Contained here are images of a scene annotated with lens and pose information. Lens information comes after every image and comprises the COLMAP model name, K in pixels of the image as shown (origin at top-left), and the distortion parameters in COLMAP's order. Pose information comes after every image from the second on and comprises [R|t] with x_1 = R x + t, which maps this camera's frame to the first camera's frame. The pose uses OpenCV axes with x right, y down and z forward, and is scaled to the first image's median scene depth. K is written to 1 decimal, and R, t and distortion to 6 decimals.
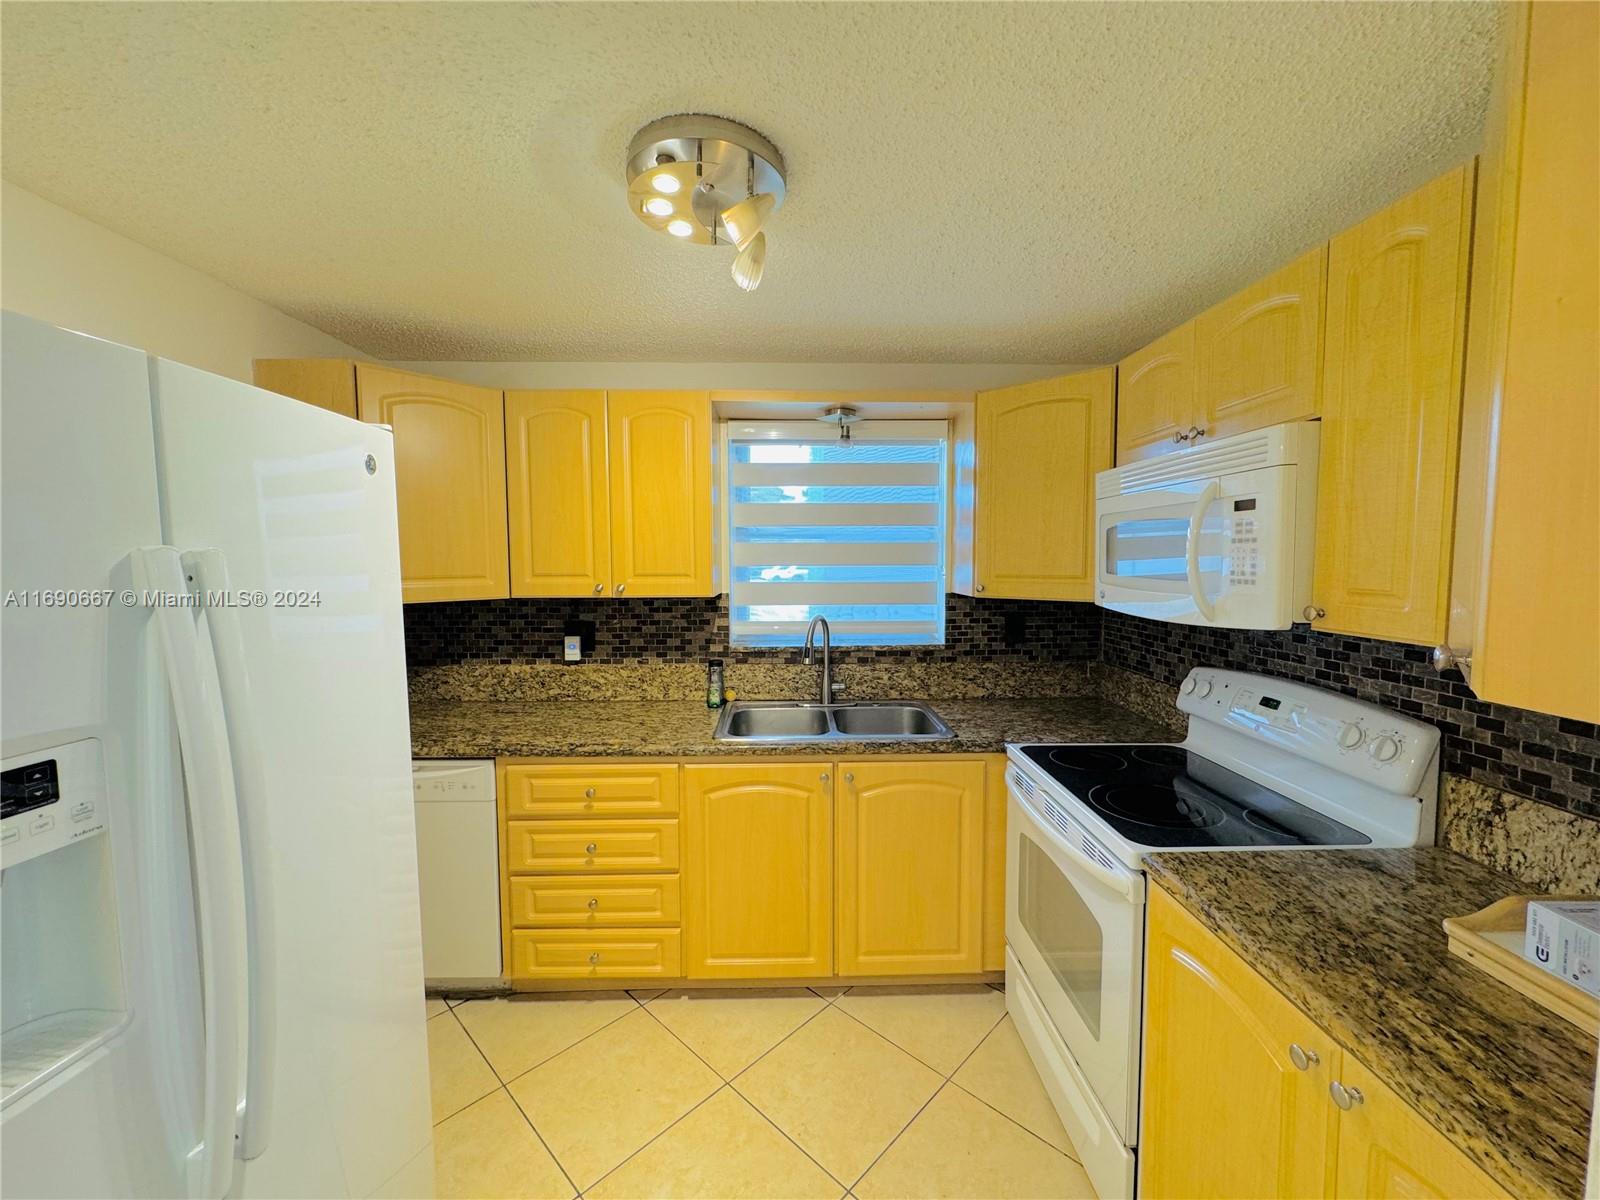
lens RADIAL K [[636.8, 0, 798.7], [0, 636.8, 599.3], [0, 0, 1]] dist [-0.003583, 0.000547]
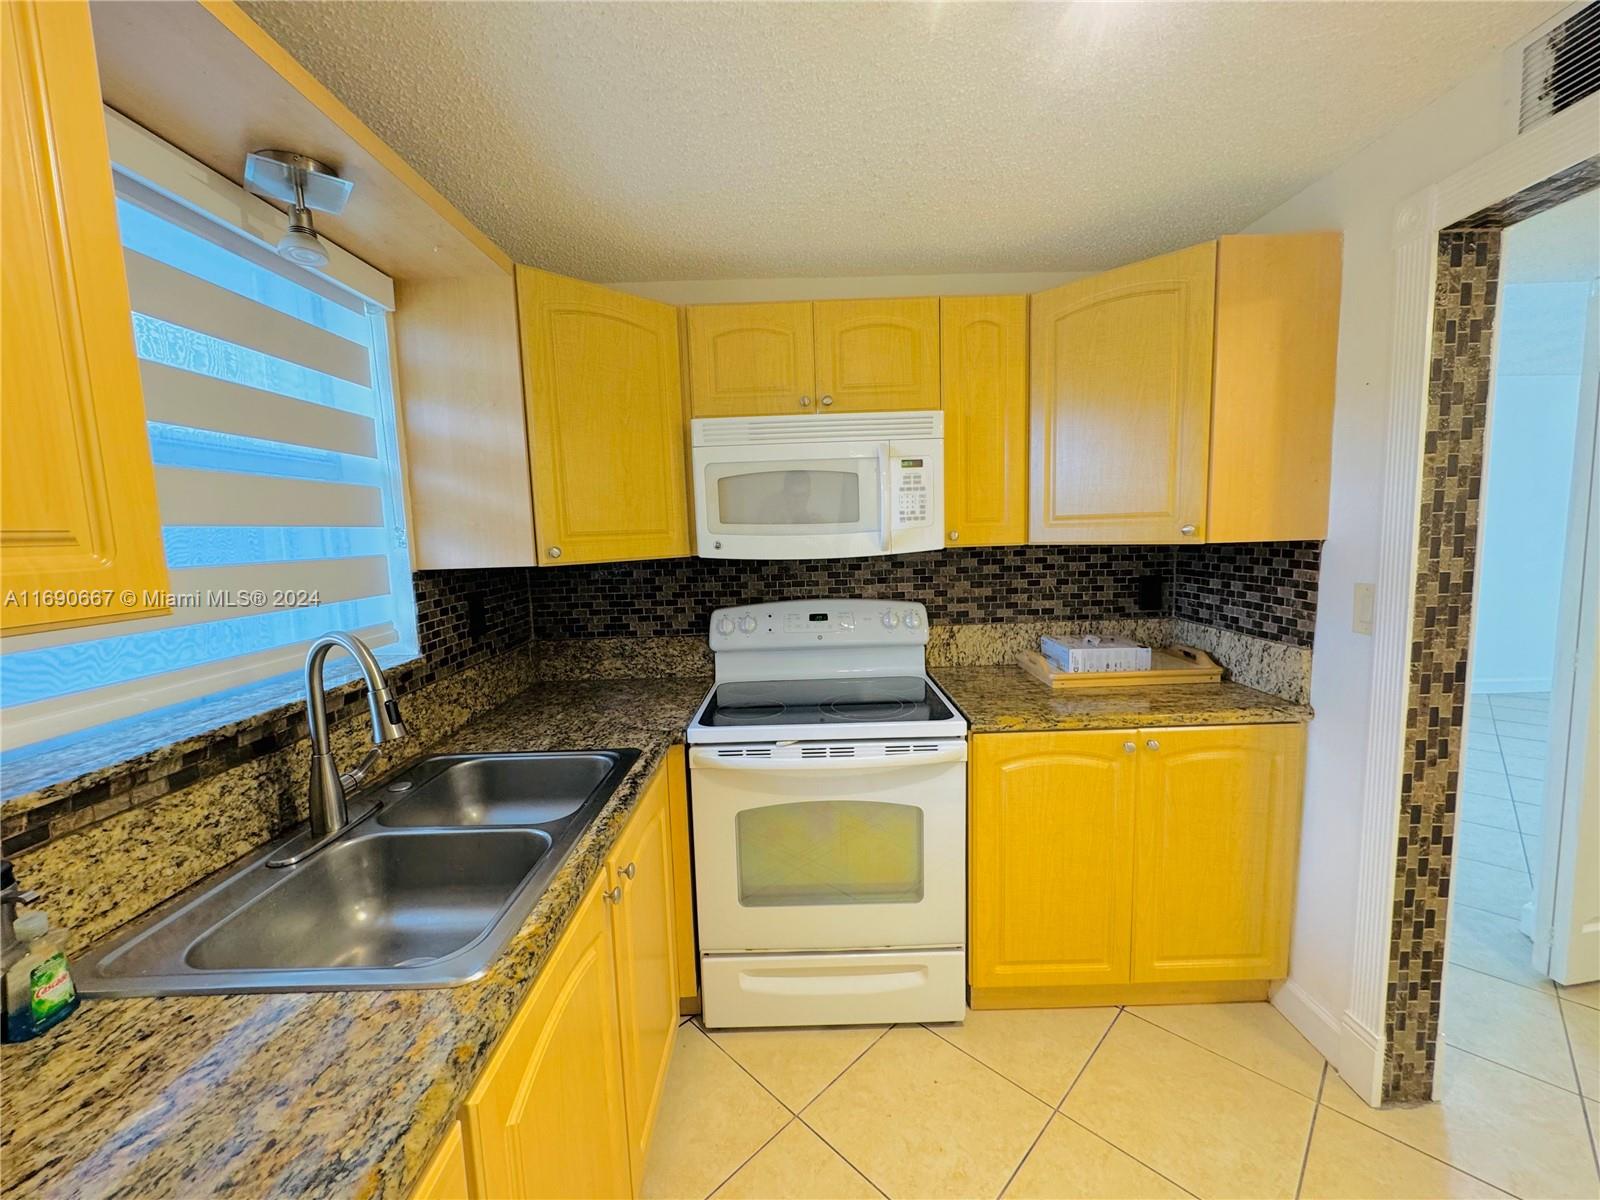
lens RADIAL K [[636.8, 0, 798.3], [0, 636.8, 600.8], [0, 0, 1]] dist [-0.003583, 0.000547]
pose [[0.021994, -0.108110, 0.993896, -0.403753], [0.099052, 0.989480, 0.105438, -0.011660], [-0.994839, 0.096128, 0.032471, 0.681095]]
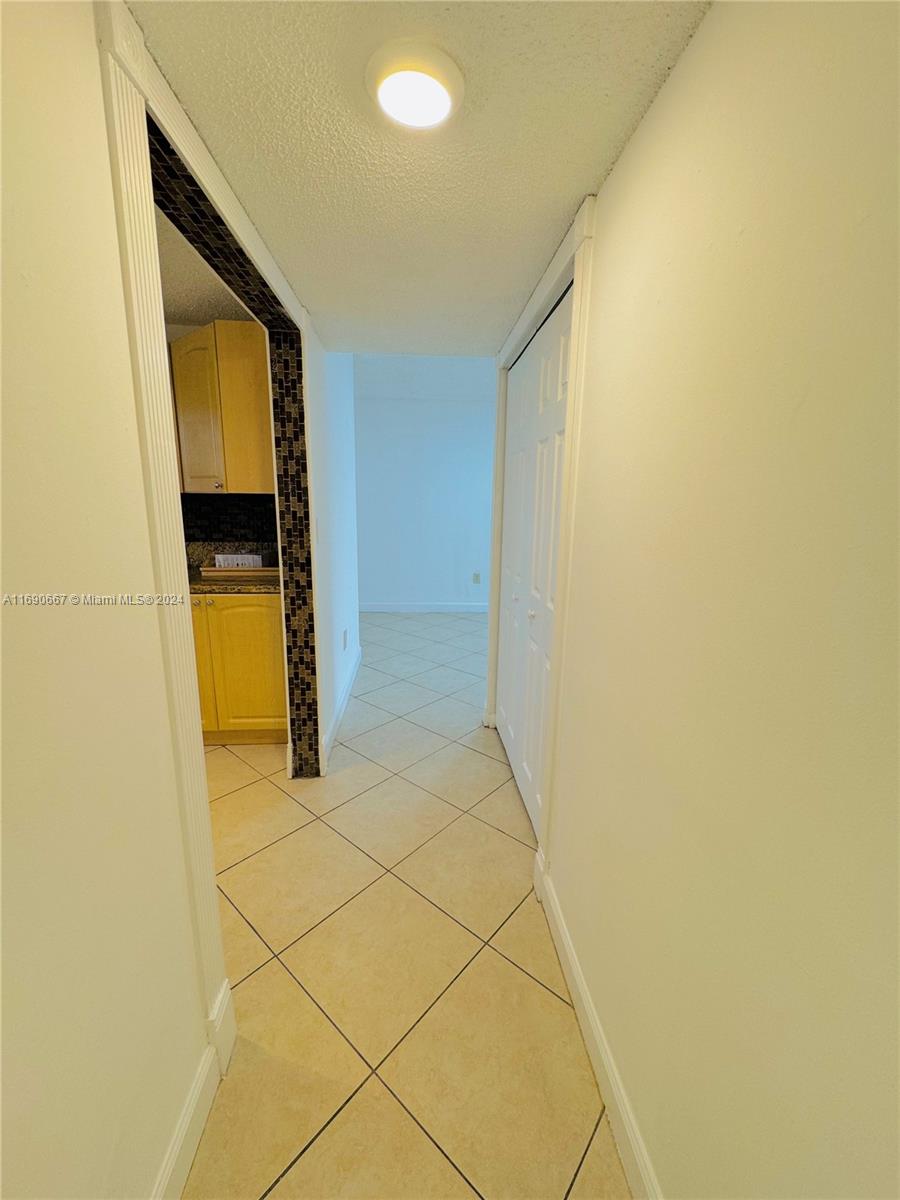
lens RADIAL K [[477.6, 0, 452.6], [0, 477.6, 596.9], [0, 0, 1]] dist [-0.003583, 0.000547]
pose [[-0.048776, -0.203206, 0.977920, -0.697600], [0.057663, 0.976880, 0.205865, 0.074201], [-0.997144, 0.066431, -0.035931, -0.135222]]
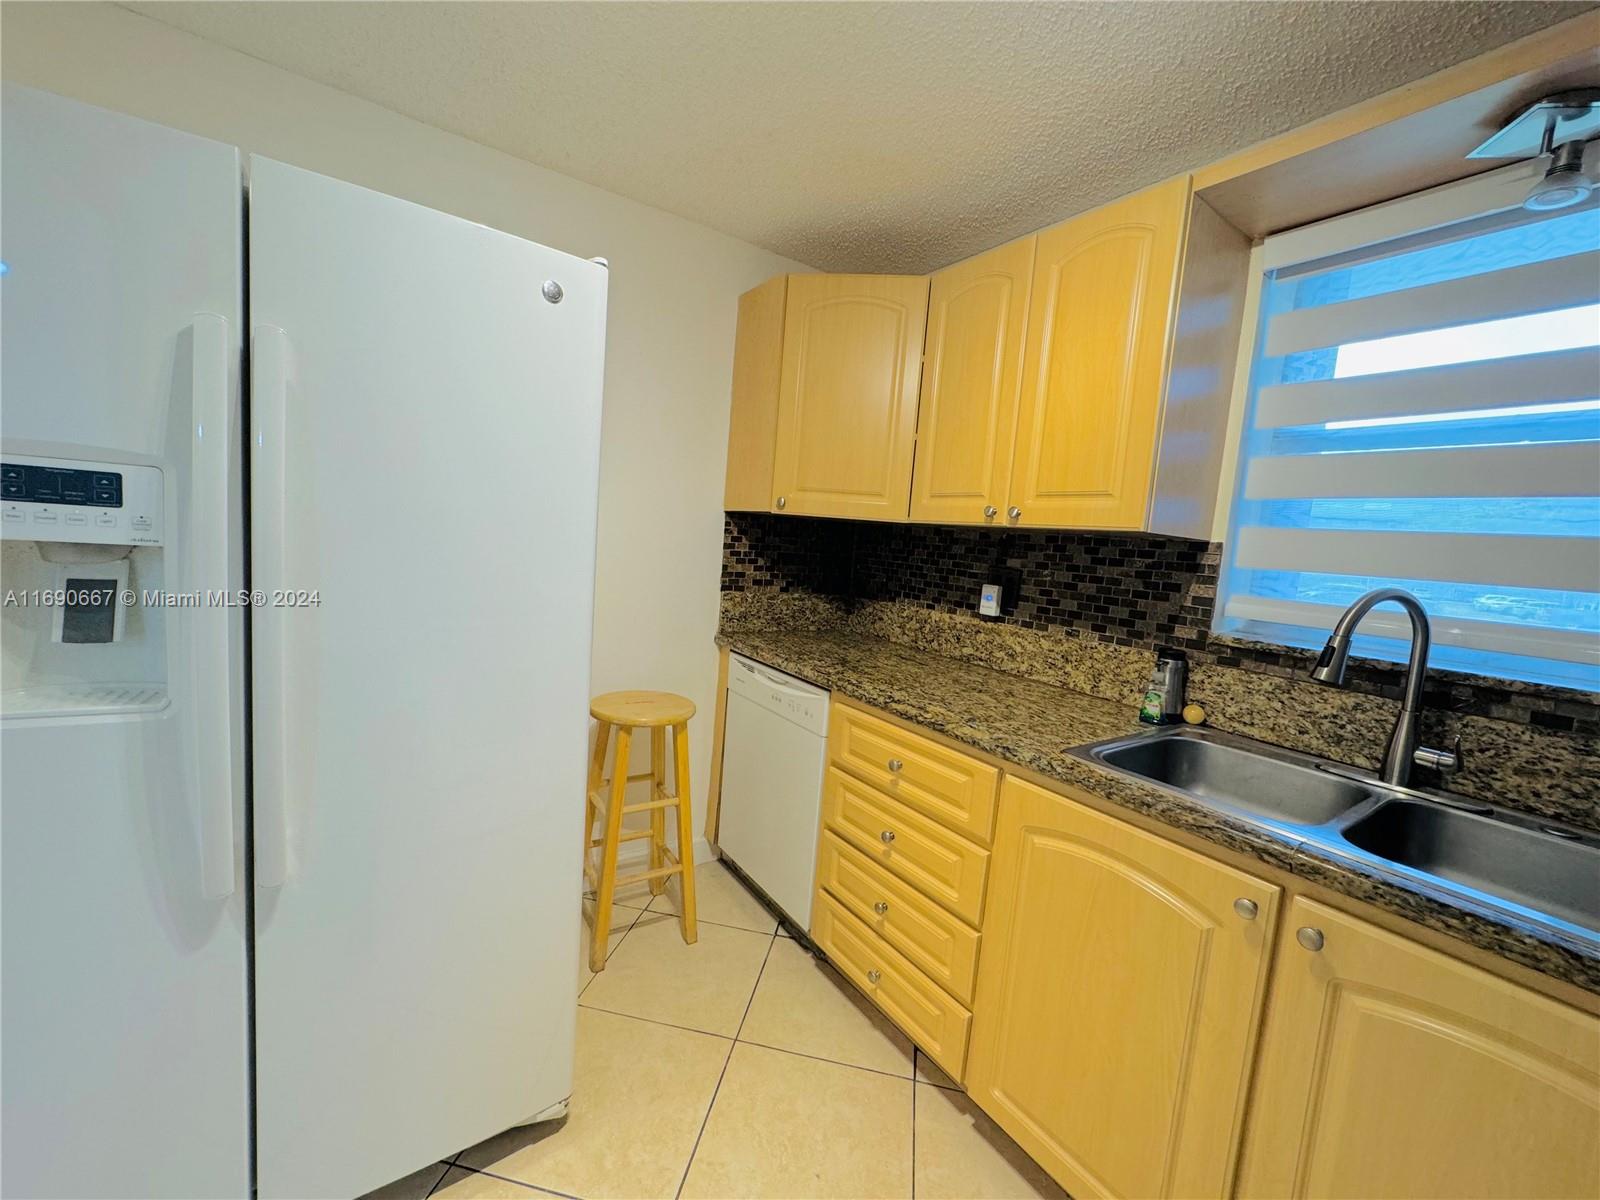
lens RADIAL K [[636.8, 0, 799.0], [0, 636.8, 599.8], [0, 0, 1]] dist [-0.003583, 0.000547]
pose [[0.550361, 0.128683, -0.824950, 0.179735], [-0.137276, 0.988551, 0.062620, 0.064437], [0.823564, 0.078782, 0.561726, 0.388854]]
